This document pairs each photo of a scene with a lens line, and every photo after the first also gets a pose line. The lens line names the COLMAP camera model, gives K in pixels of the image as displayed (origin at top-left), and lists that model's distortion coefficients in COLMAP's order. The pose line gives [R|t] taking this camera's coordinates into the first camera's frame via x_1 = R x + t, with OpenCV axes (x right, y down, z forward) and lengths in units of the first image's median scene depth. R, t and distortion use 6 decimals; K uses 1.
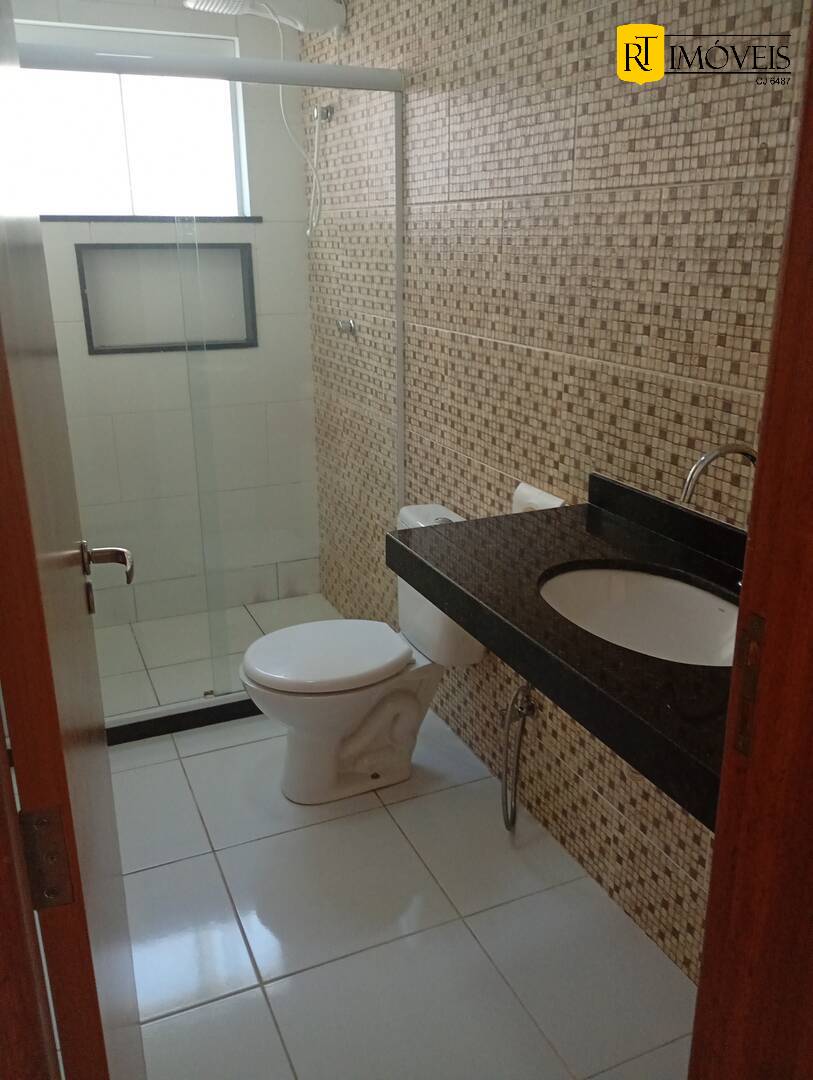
lens RADIAL K [[899.5, 0, 423.1], [0, 899.5, 509.7], [0, 0, 1]] dist [0.057270, -0.073736]
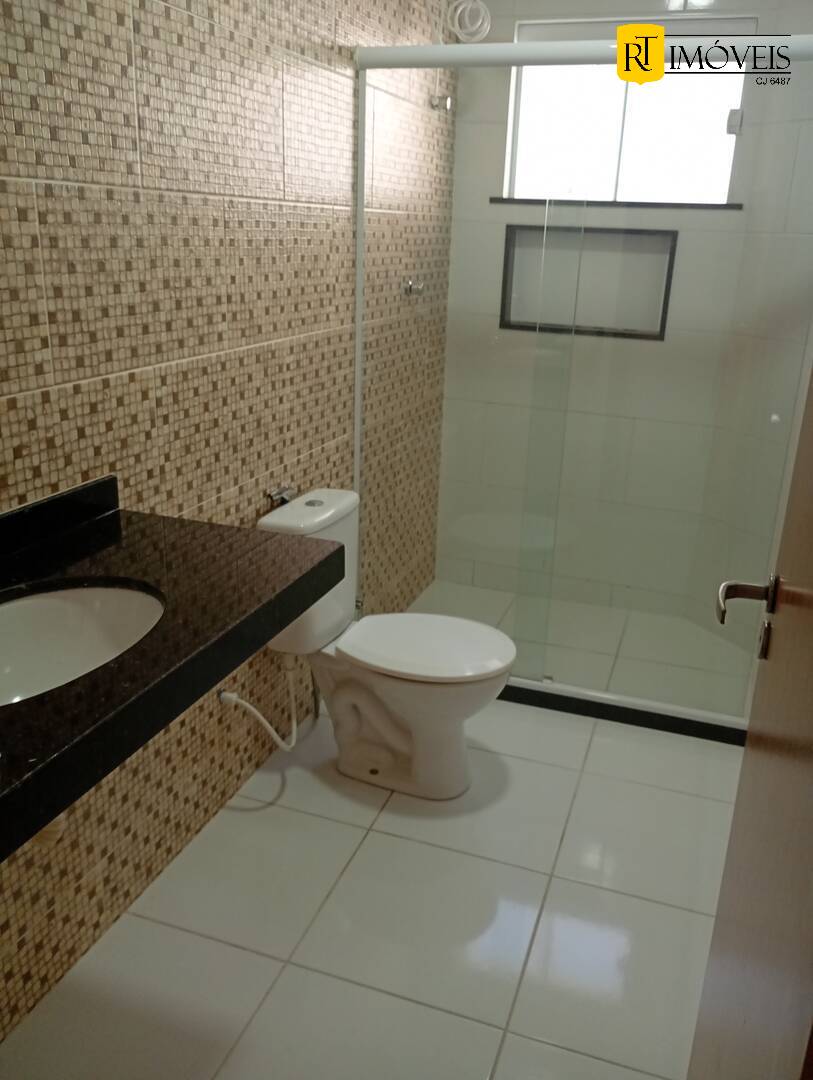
lens RADIAL K [[899.5, 0, 415.8], [0, 899.5, 533.0], [0, 0, 1]] dist [0.057270, -0.073736]
pose [[-0.722658, -0.214384, 0.657119, -0.751939], [0.197125, 0.847281, 0.493210, -0.478241], [-0.662501, 0.485957, -0.570034, 1.592043]]
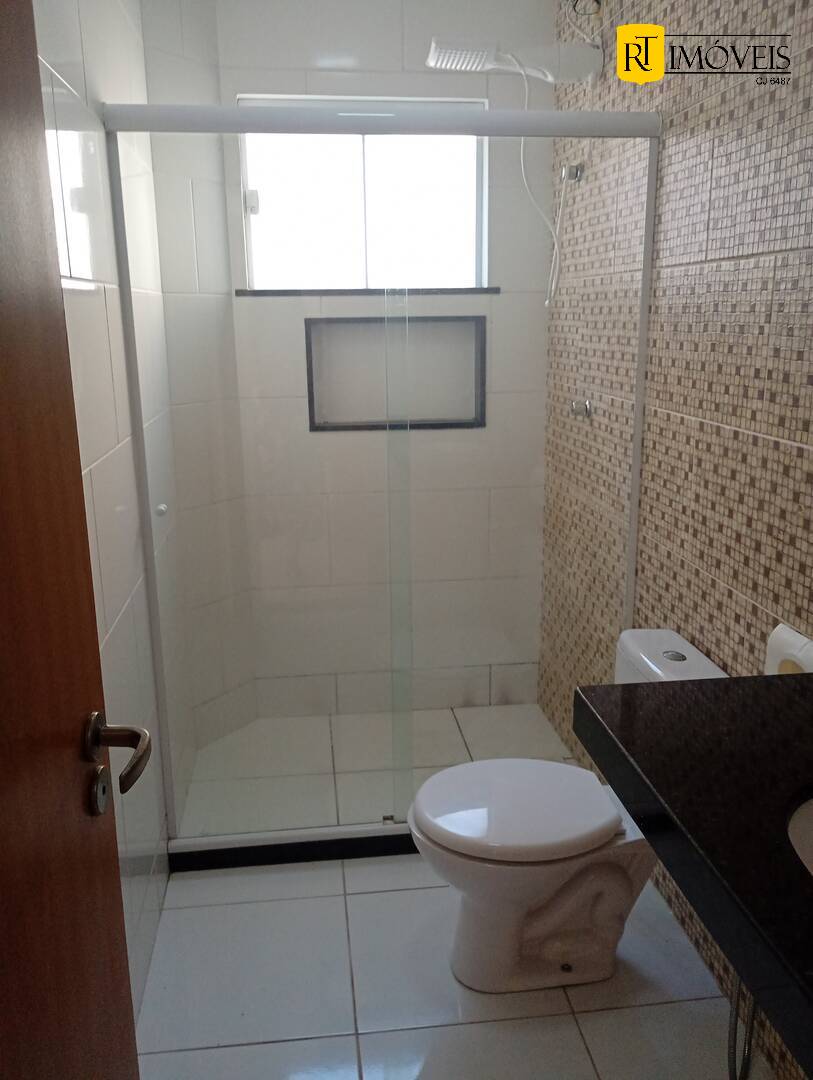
lens RADIAL K [[899.5, 0, 414.9], [0, 899.5, 513.8], [0, 0, 1]] dist [0.057270, -0.073736]
pose [[0.953786, 0.060409, -0.294353, 0.032158], [-0.082054, 0.994714, -0.061736, -0.044312], [0.289068, 0.083035, 0.953701, 0.168516]]
